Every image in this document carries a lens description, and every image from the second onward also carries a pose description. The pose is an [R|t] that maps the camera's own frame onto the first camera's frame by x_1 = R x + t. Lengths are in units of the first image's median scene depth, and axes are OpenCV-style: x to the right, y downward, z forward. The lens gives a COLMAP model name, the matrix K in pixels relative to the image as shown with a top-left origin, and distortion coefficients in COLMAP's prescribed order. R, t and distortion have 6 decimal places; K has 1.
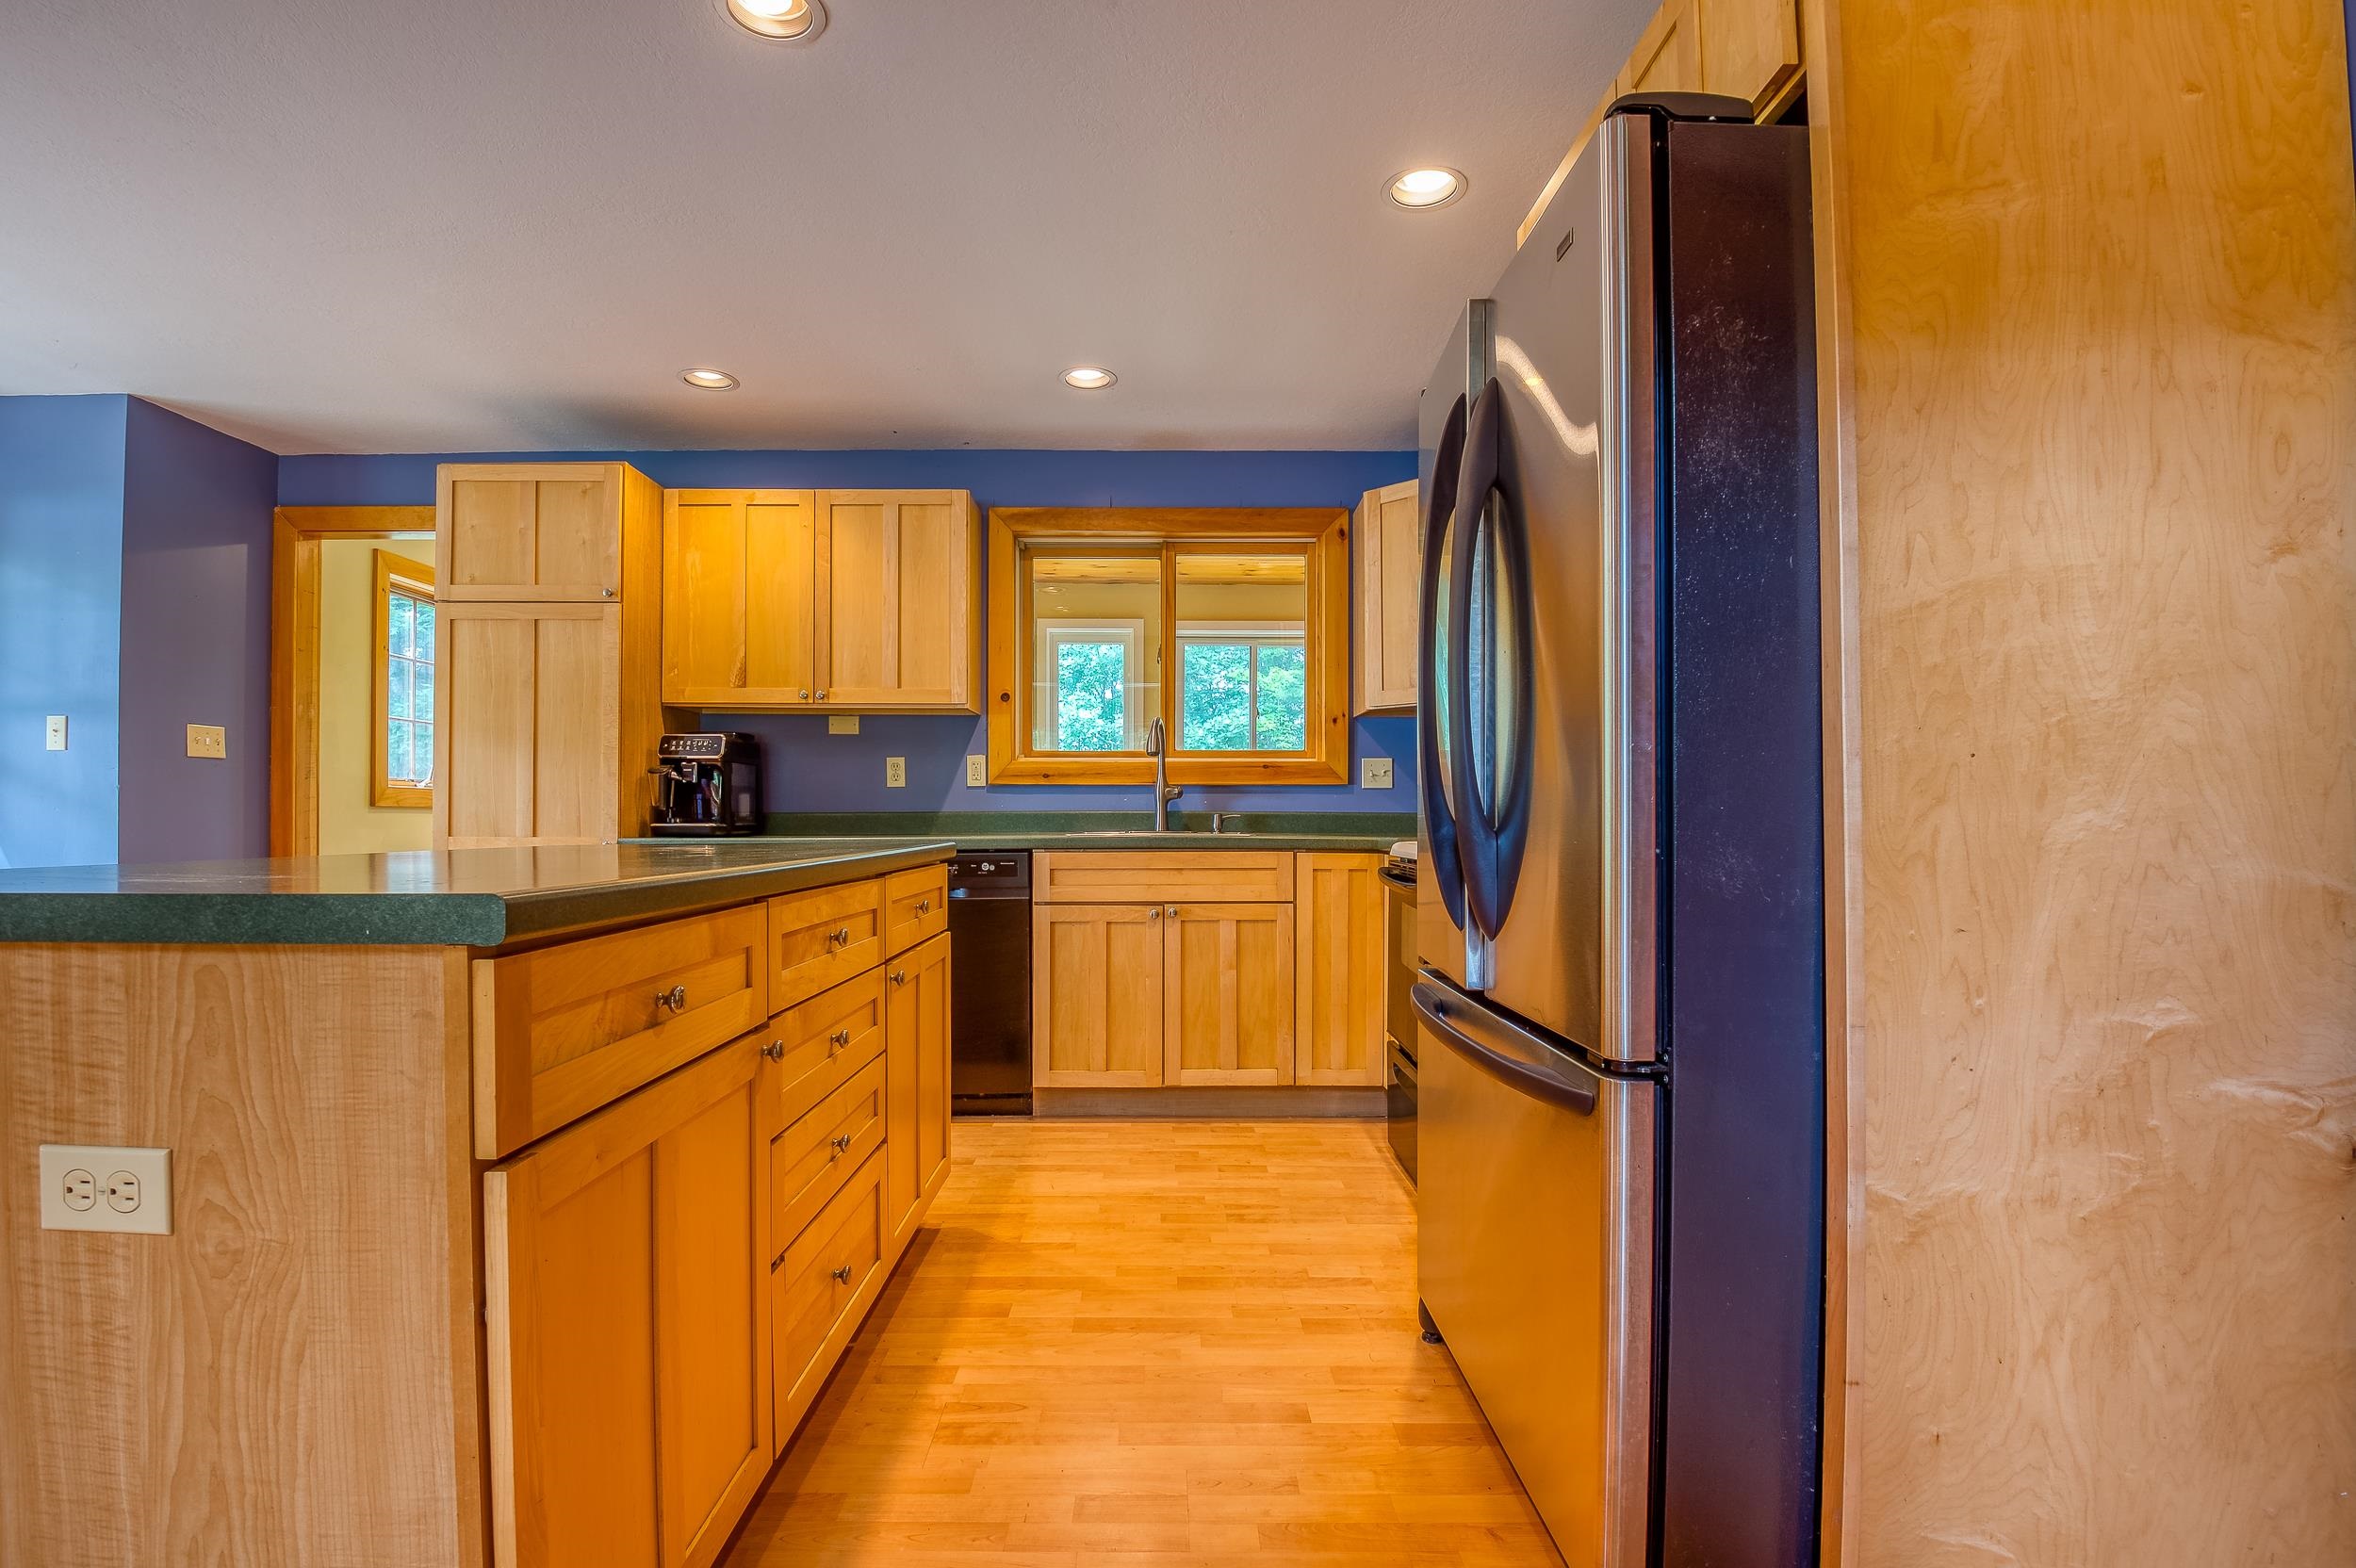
lens RADIAL K [[1137.9, 0, 1171.8], [0, 1137.9, 801.1], [0, 0, 1]] dist [-0.032236, -0.004525]
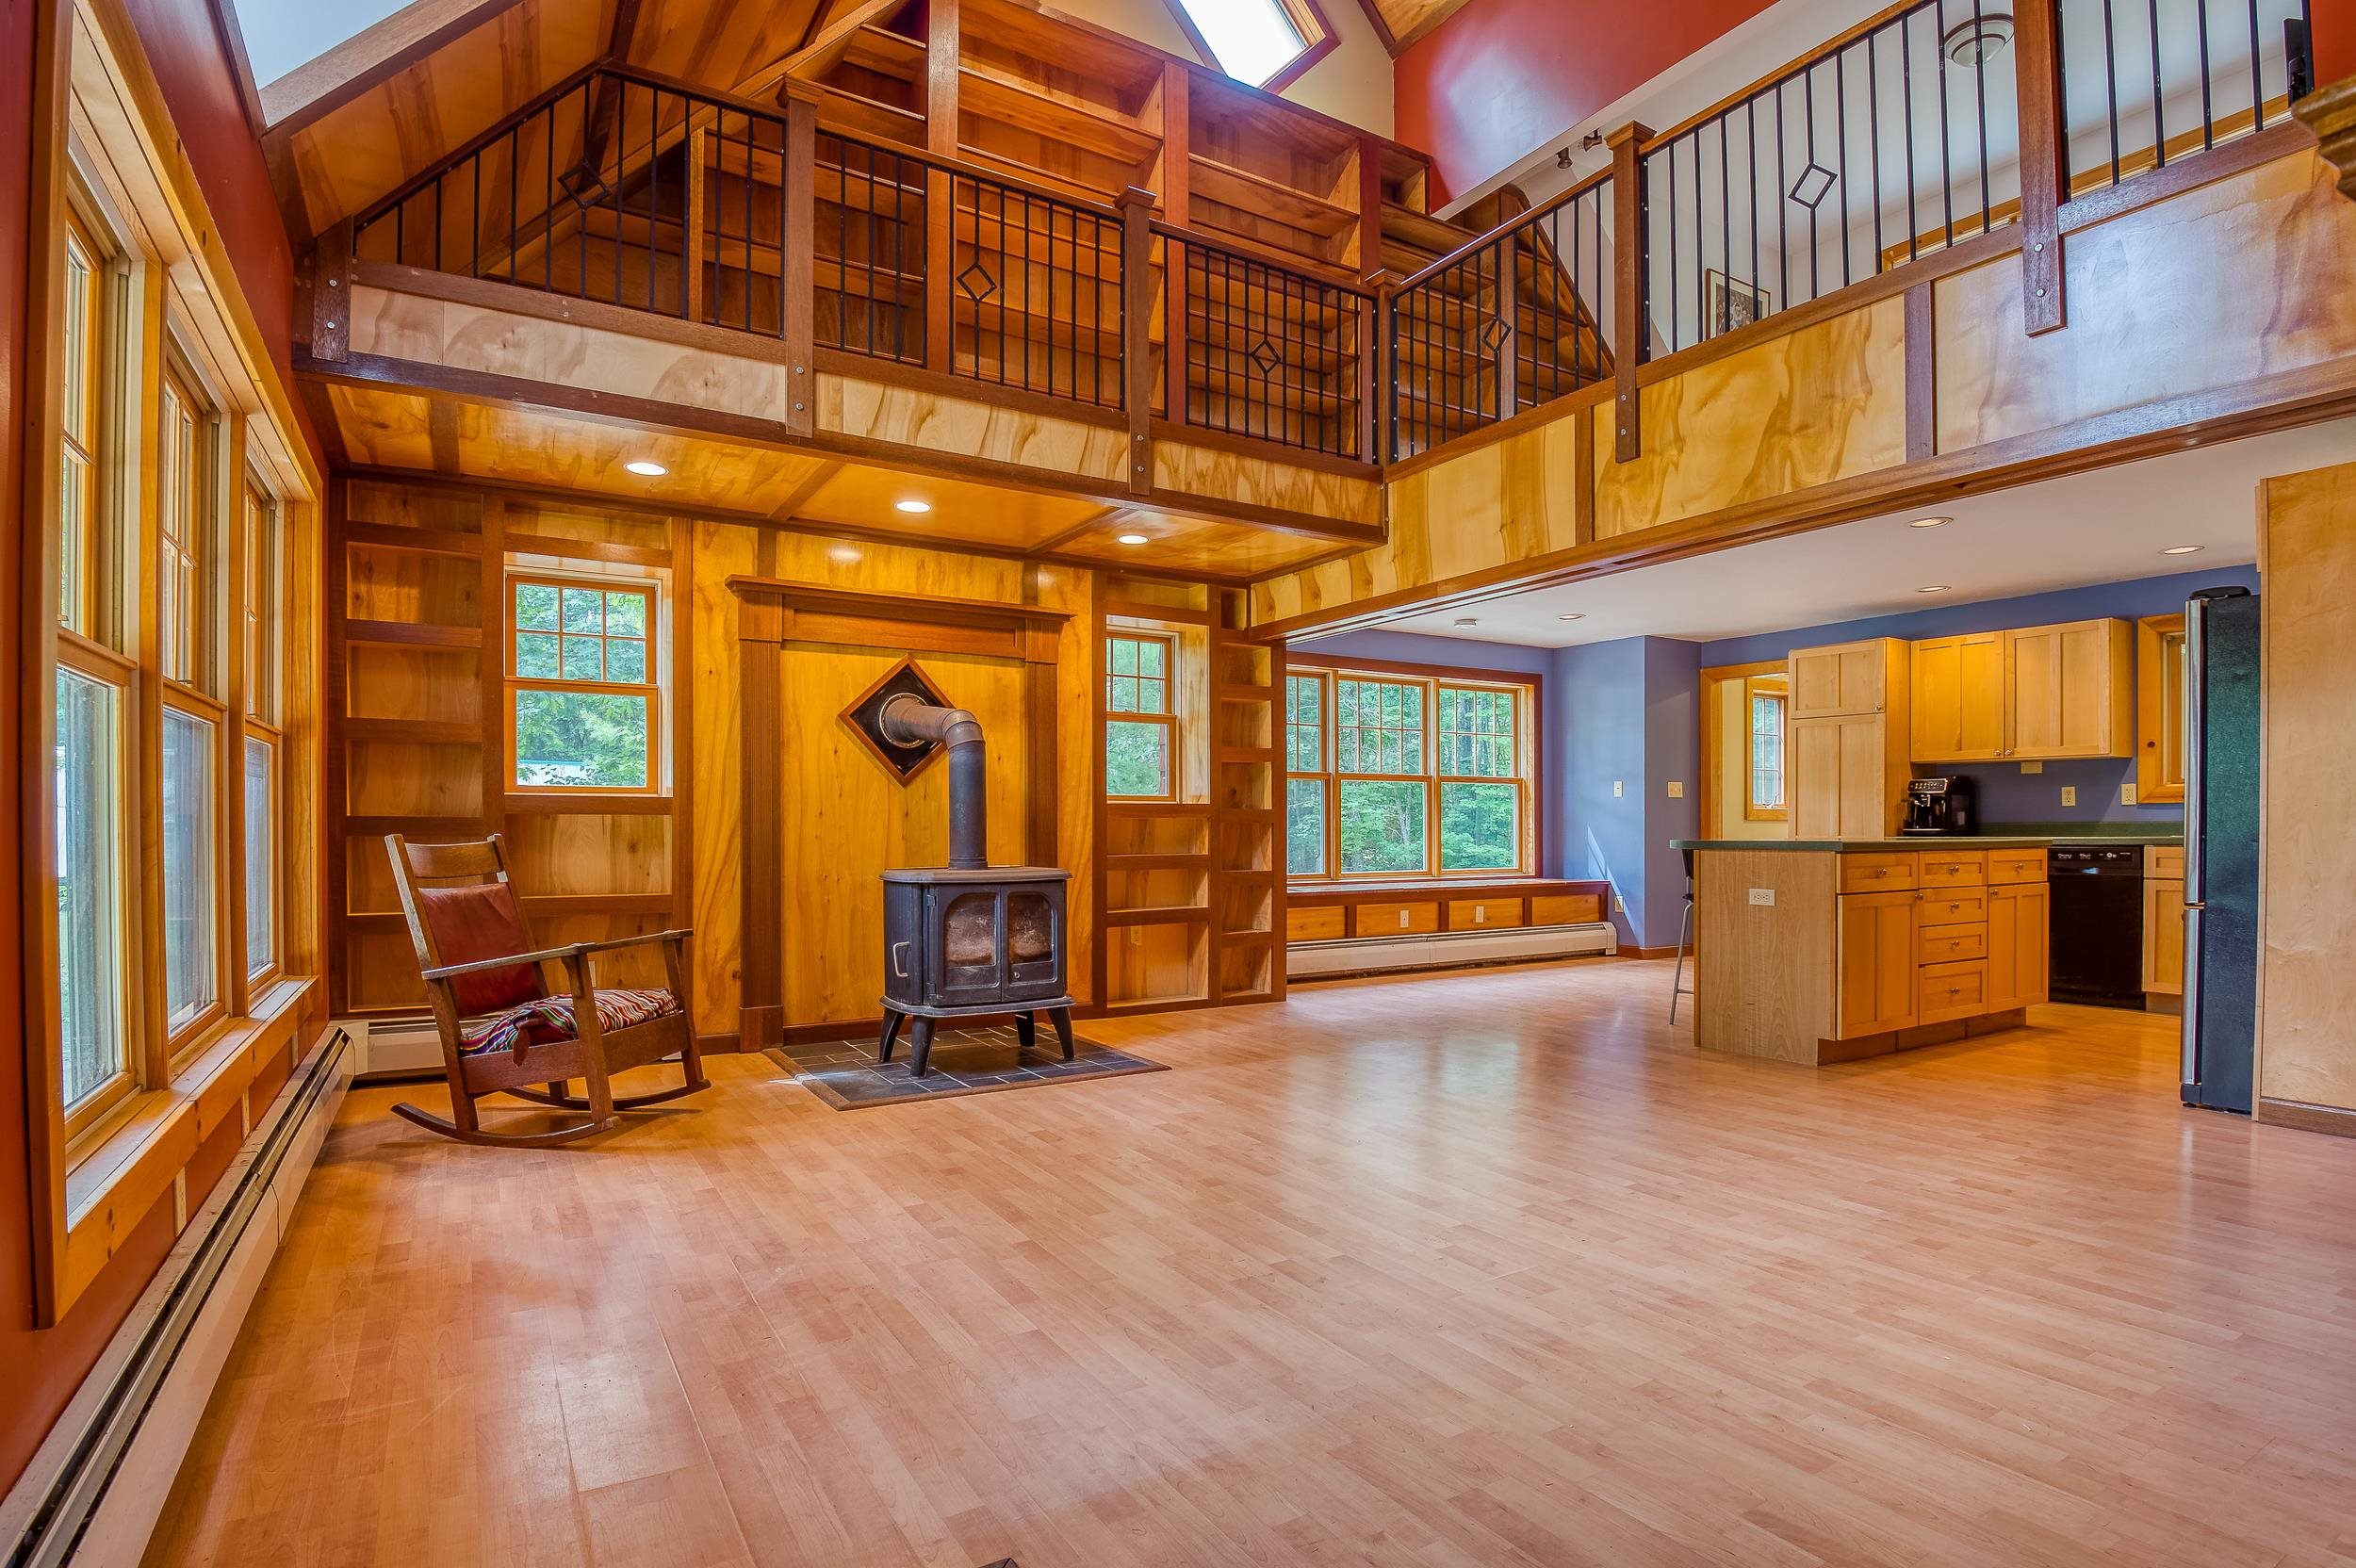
lens RADIAL K [[1137.9, 0, 1163.7], [0, 1137.9, 846.9], [0, 0, 1]] dist [-0.032236, -0.004525]
pose [[0.500646, 0.014319, -0.865534, 0.500674], [0.015005, 0.999569, 0.025216, -0.014764], [0.865522, -0.025611, 0.500215, -0.926446]]
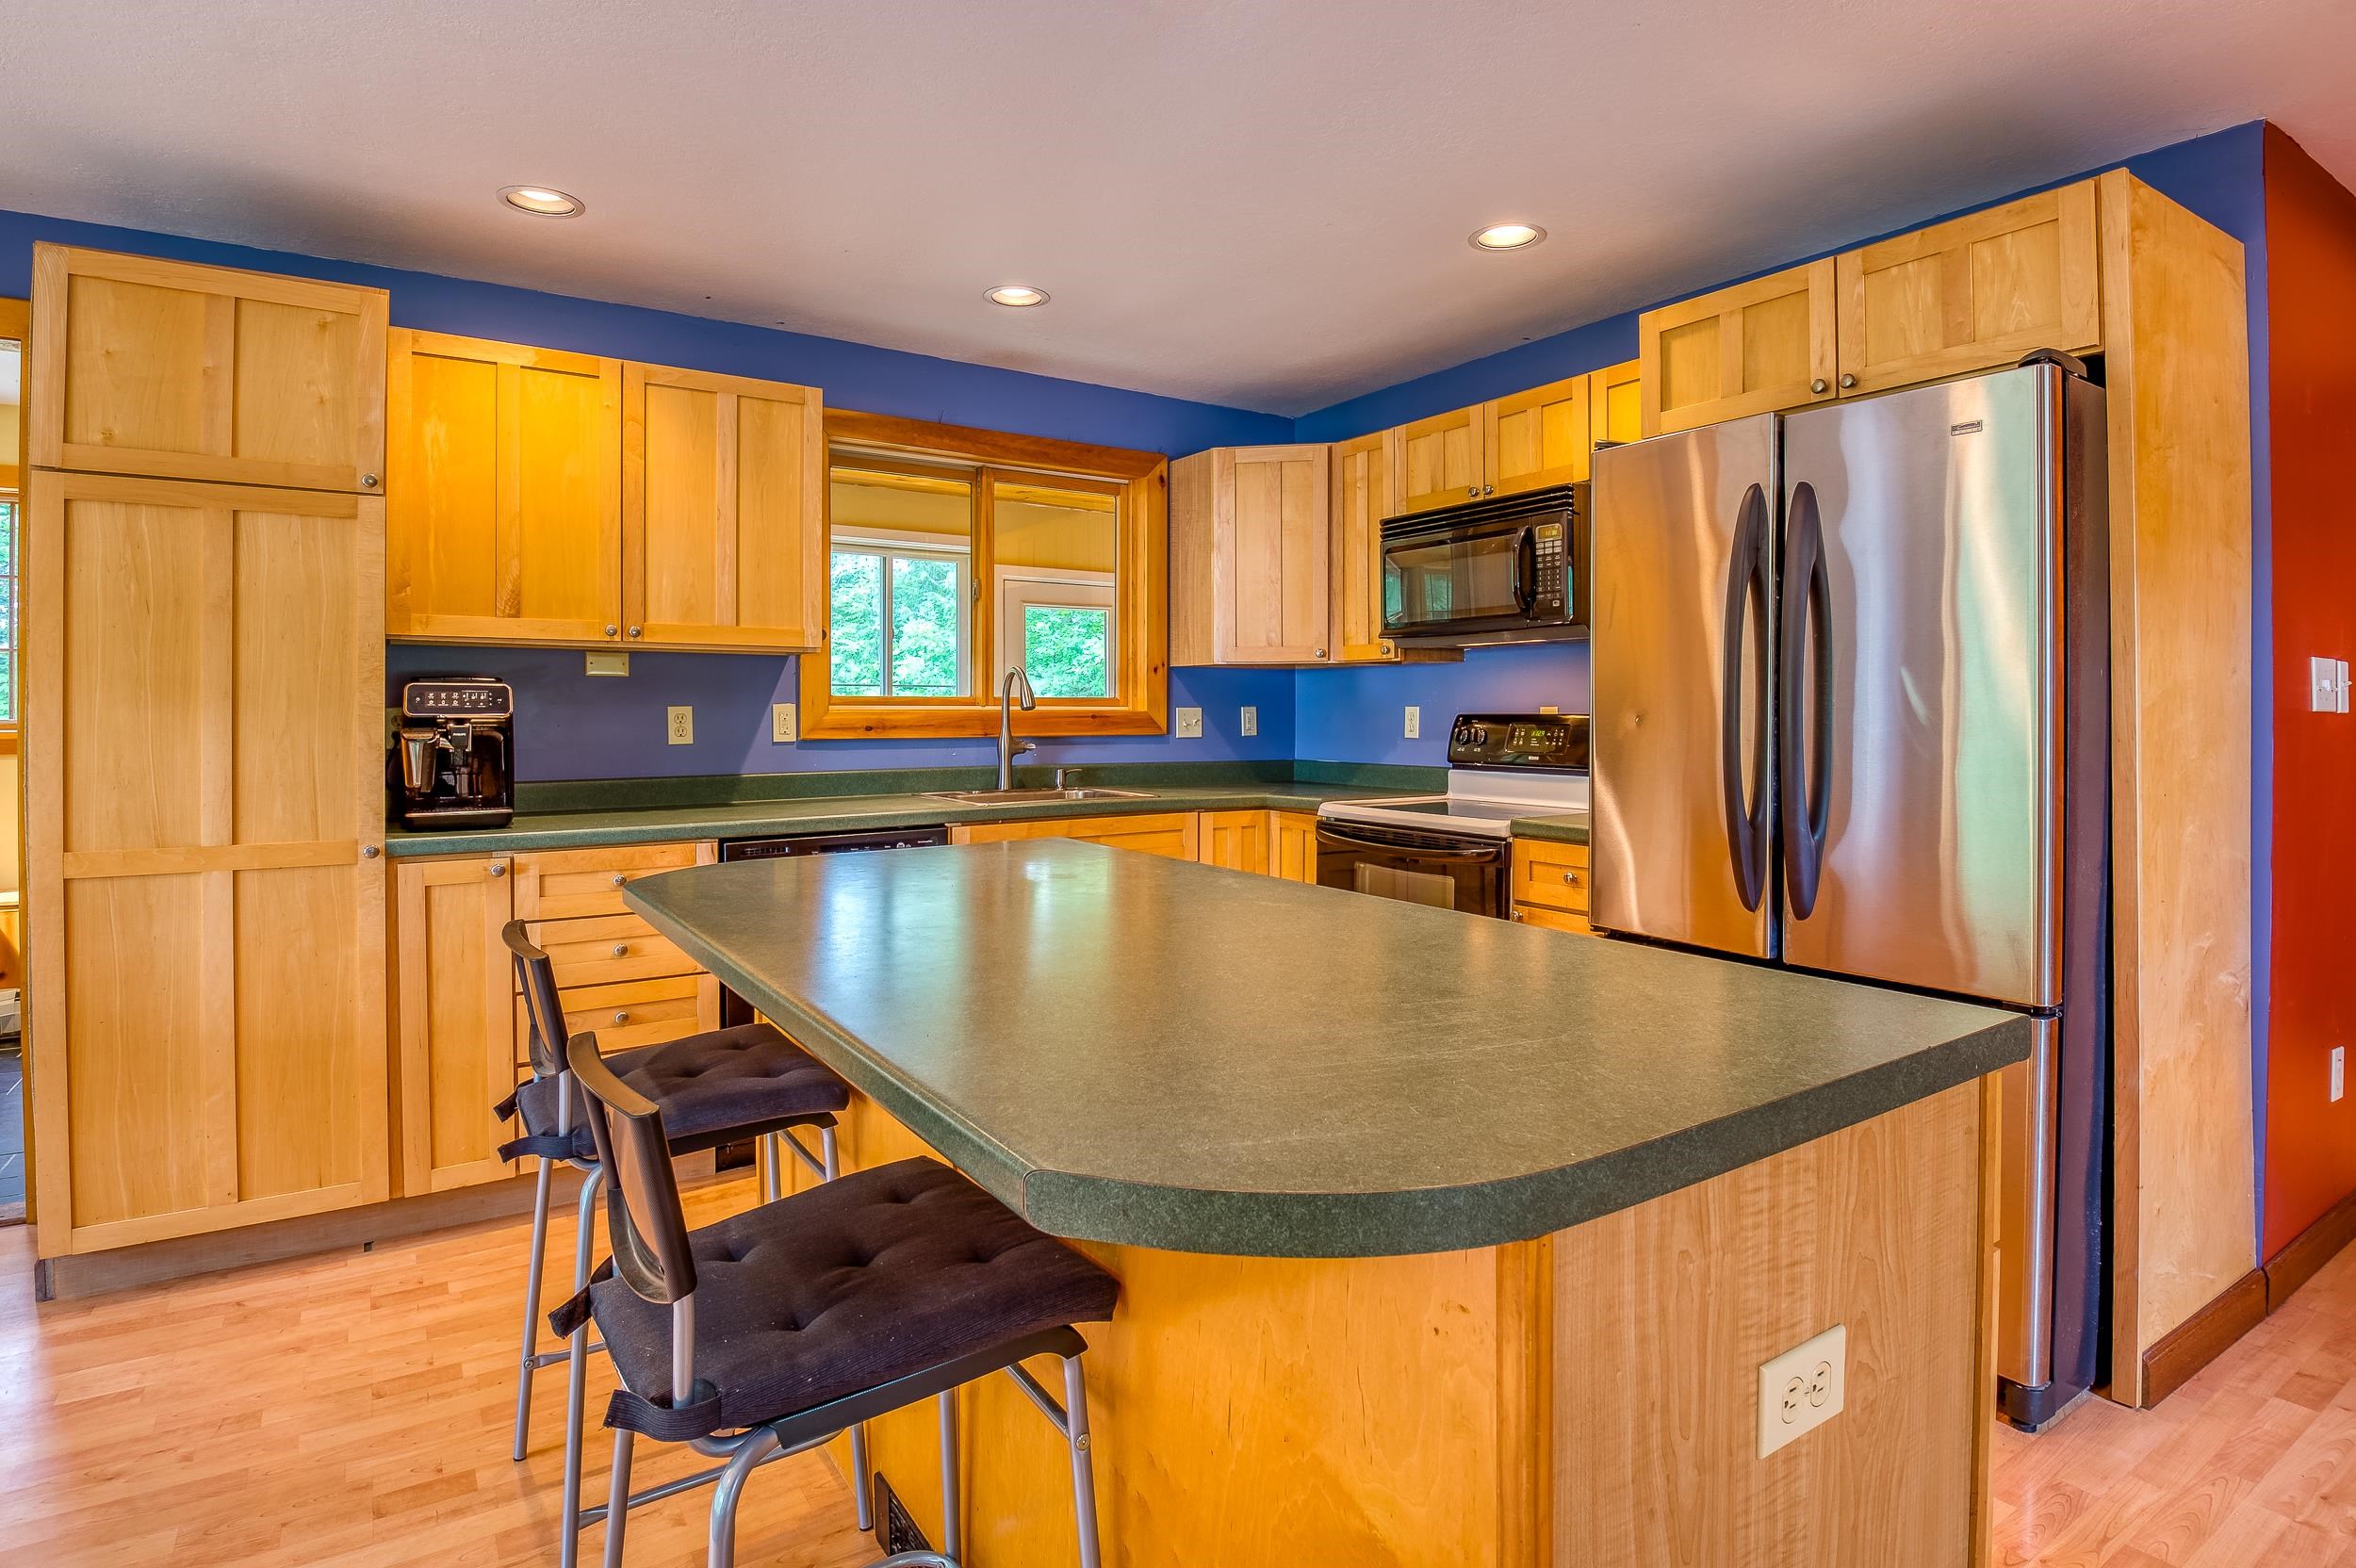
lens RADIAL K [[1226.1, 0, 1180.9], [0, 1226.1, 743.5], [0, 0, 1]] dist [-0.017623, -0.003103]
pose [[0.834911, -0.017465, 0.550108, -0.455715], [-0.006429, 0.999119, 0.041477, -0.054849], [-0.550348, -0.038167, 0.834063, 0.102262]]
